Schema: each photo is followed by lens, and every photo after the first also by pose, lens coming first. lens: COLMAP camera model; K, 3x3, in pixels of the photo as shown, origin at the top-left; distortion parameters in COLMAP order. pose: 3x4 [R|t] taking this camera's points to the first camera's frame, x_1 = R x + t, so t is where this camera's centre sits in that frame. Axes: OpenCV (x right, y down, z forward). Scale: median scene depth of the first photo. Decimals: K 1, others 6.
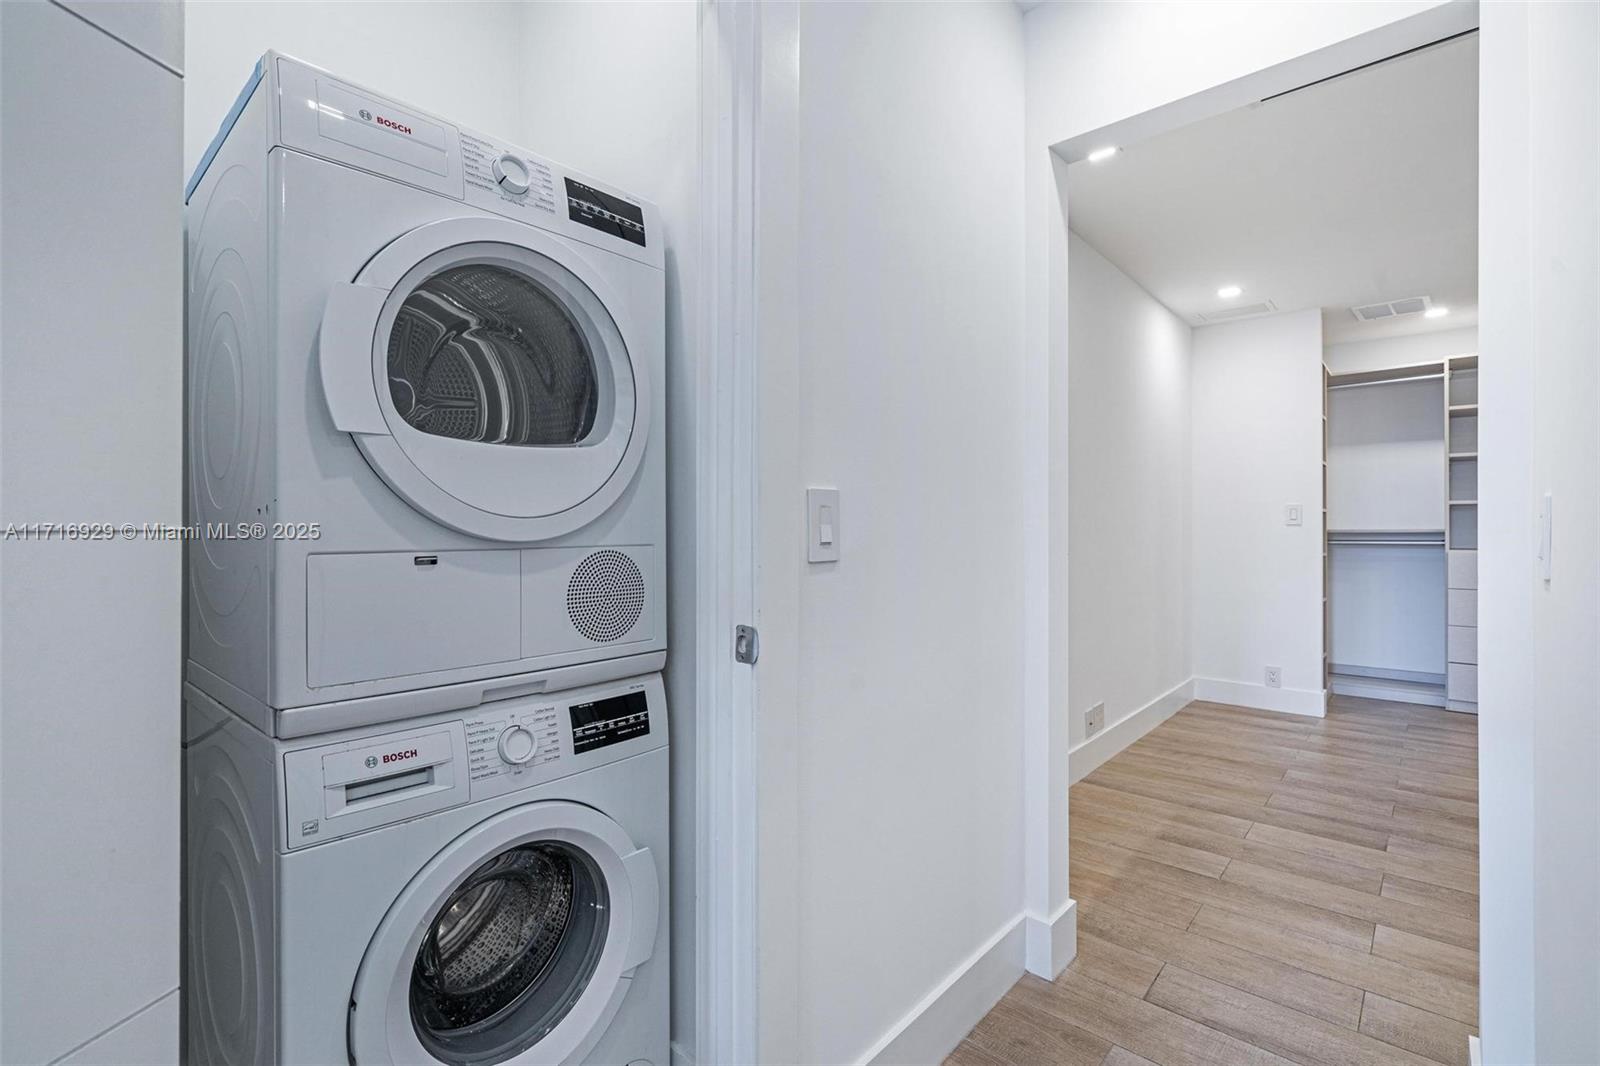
lens RADIAL K [[729.8, 0, 791.2], [0, 729.8, 531.0], [0, 0, 1]] dist [-0.007405, 0.001369]
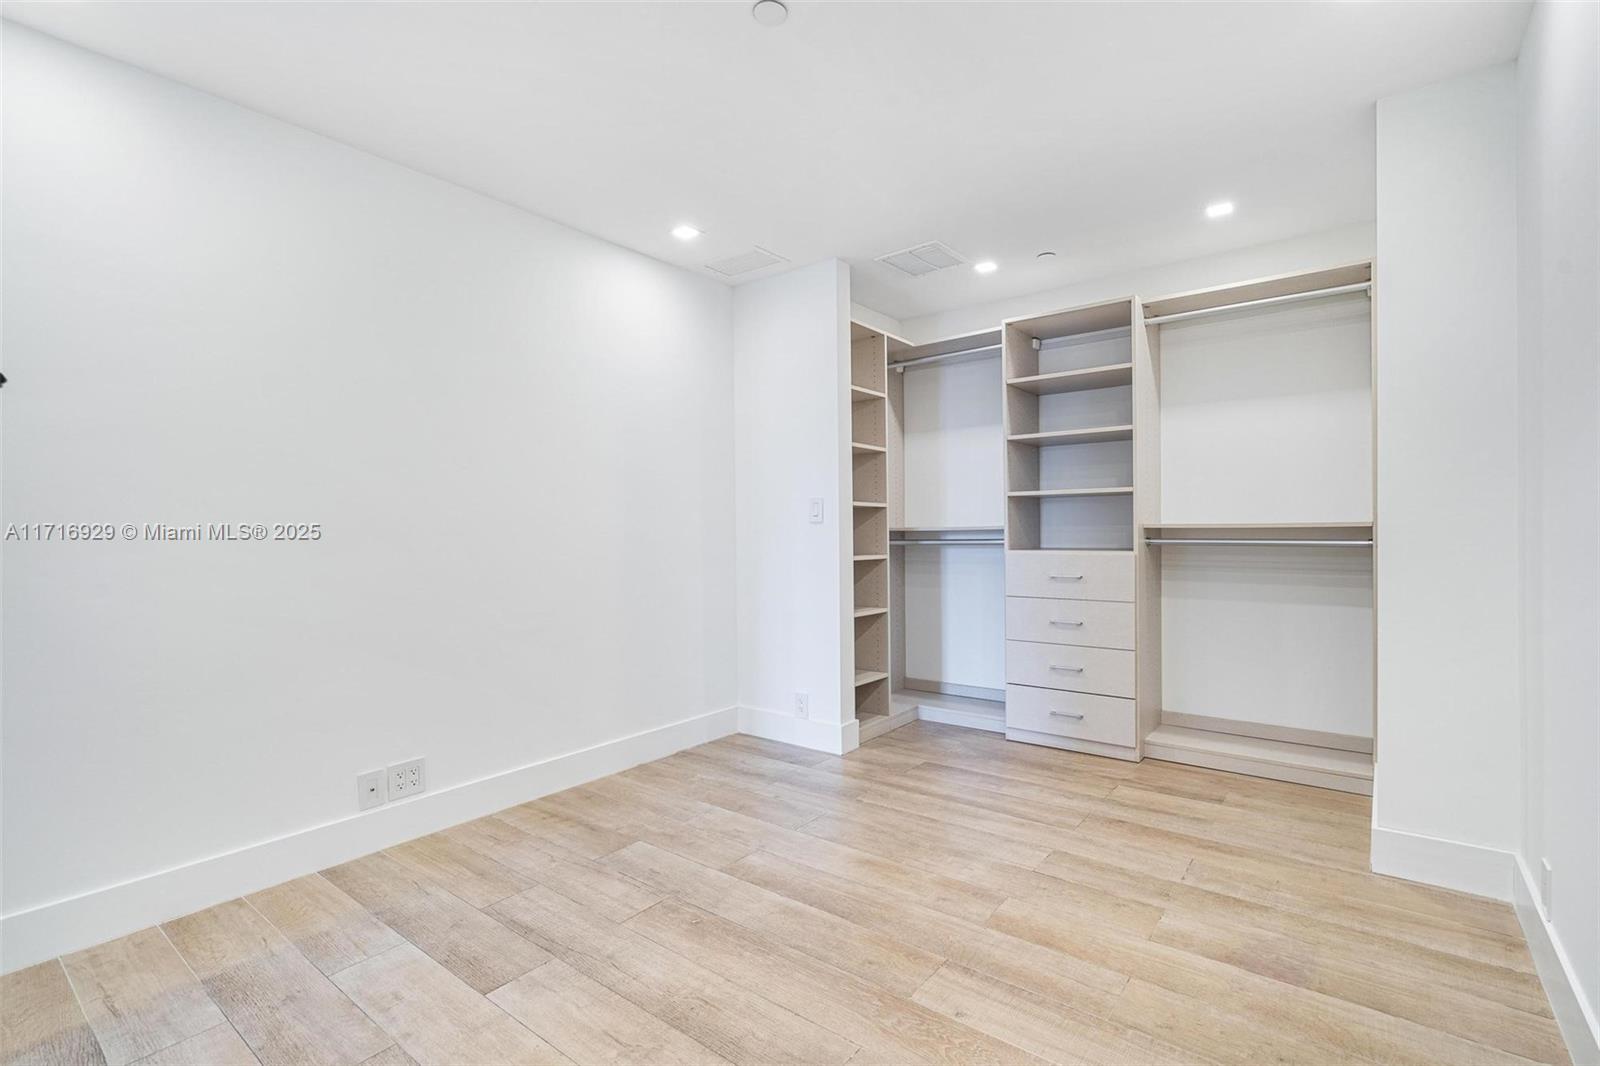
lens RADIAL K [[729.8, 0, 844.2], [0, 729.8, 517.4], [0, 0, 1]] dist [-0.007405, 0.001369]
pose [[0.997217, -0.008110, 0.074110, 0.816870], [0.009206, 0.999853, -0.014462, -0.001740], [-0.073981, 0.015104, 0.997145, 0.201504]]
